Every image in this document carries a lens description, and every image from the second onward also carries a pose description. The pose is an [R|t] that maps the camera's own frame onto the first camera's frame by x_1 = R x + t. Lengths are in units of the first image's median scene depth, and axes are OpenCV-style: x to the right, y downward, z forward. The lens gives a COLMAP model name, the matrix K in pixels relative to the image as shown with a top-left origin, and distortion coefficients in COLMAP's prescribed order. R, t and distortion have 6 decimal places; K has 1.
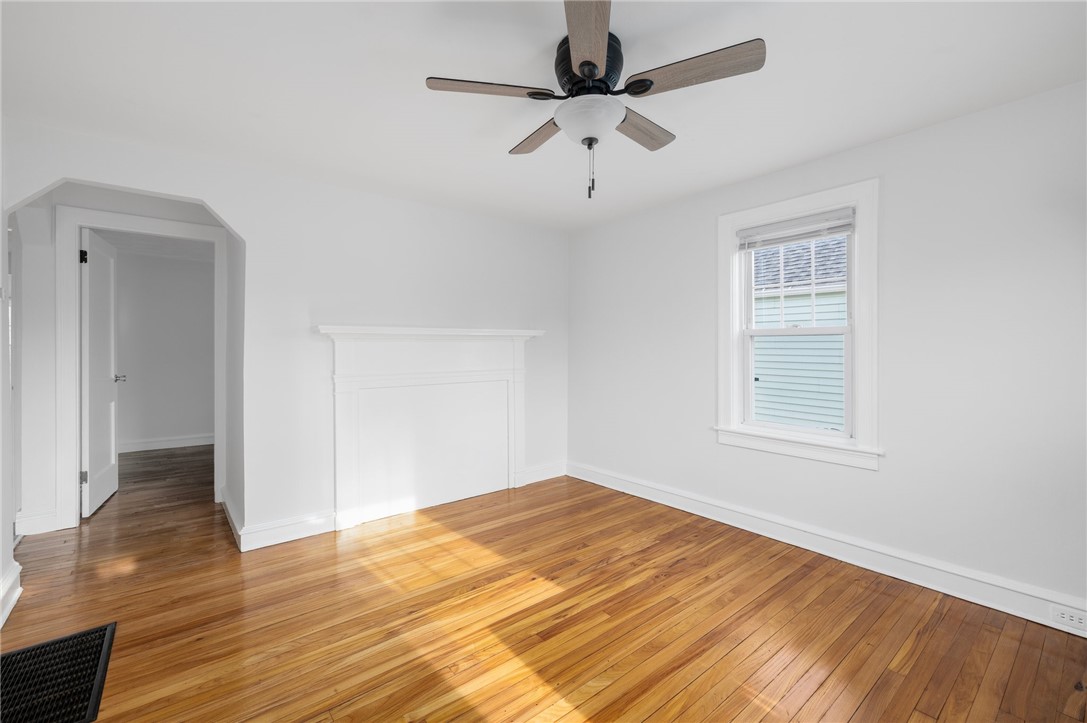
lens RADIAL K [[458.9, 0, 539.5], [0, 458.9, 350.9], [0, 0, 1]] dist [0.002009, -0.000073]
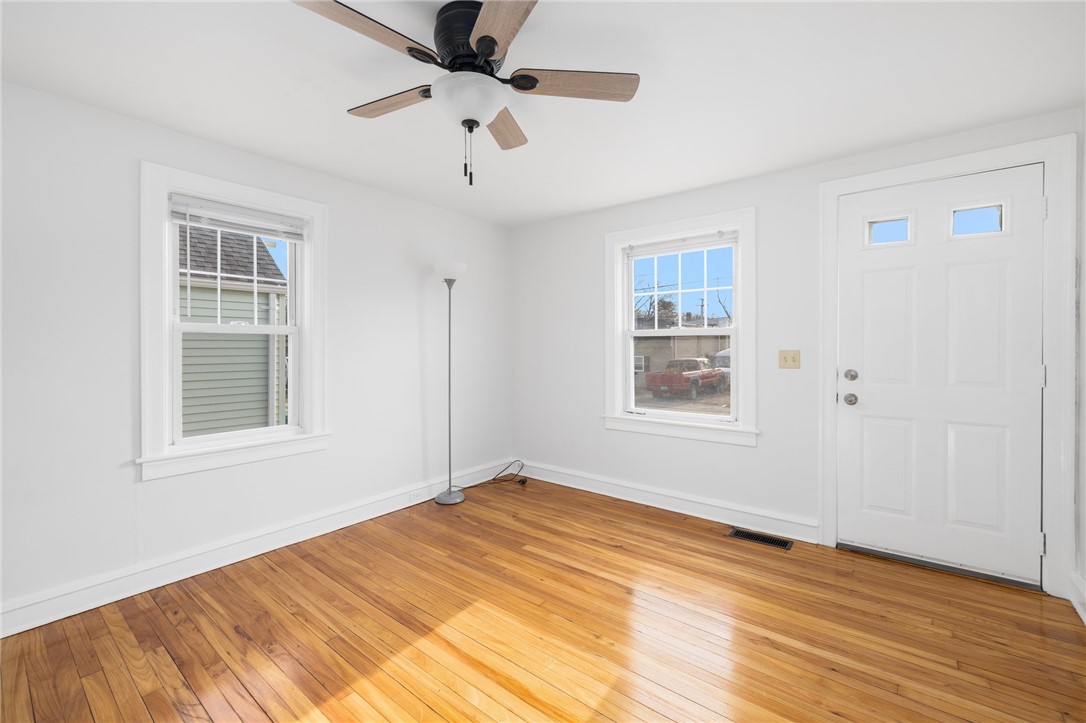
lens RADIAL K [[458.5, 0, 539.0], [0, 458.5, 350.9], [0, 0, 1]] dist [0.002009, -0.000073]
pose [[-0.210789, -0.009515, 0.977485, -0.537354], [0.009340, 0.999887, 0.011747, -0.004064], [-0.977487, 0.011606, -0.210676, 0.689073]]
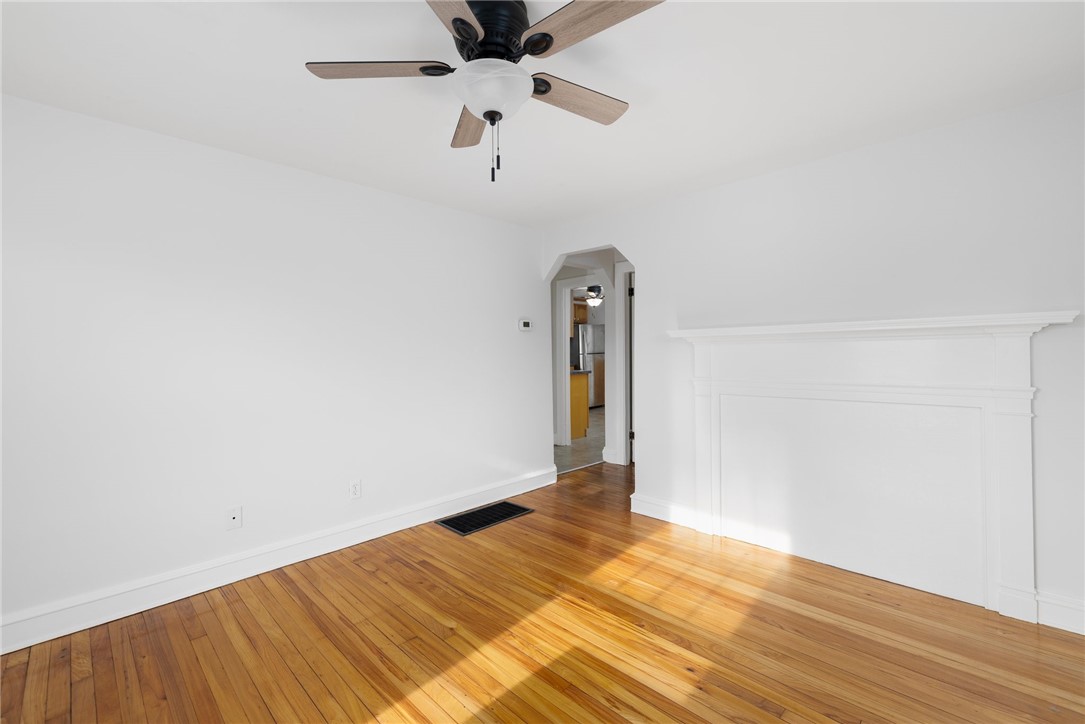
lens RADIAL K [[458.1, 0, 538.5], [0, 458.1, 351.4], [0, 0, 1]] dist [0.002009, -0.000073]
pose [[0.113629, -0.008754, -0.993485, 0.639779], [0.001571, 0.999962, -0.008632, 0.000909], [0.993522, -0.000580, 0.113639, 0.638546]]
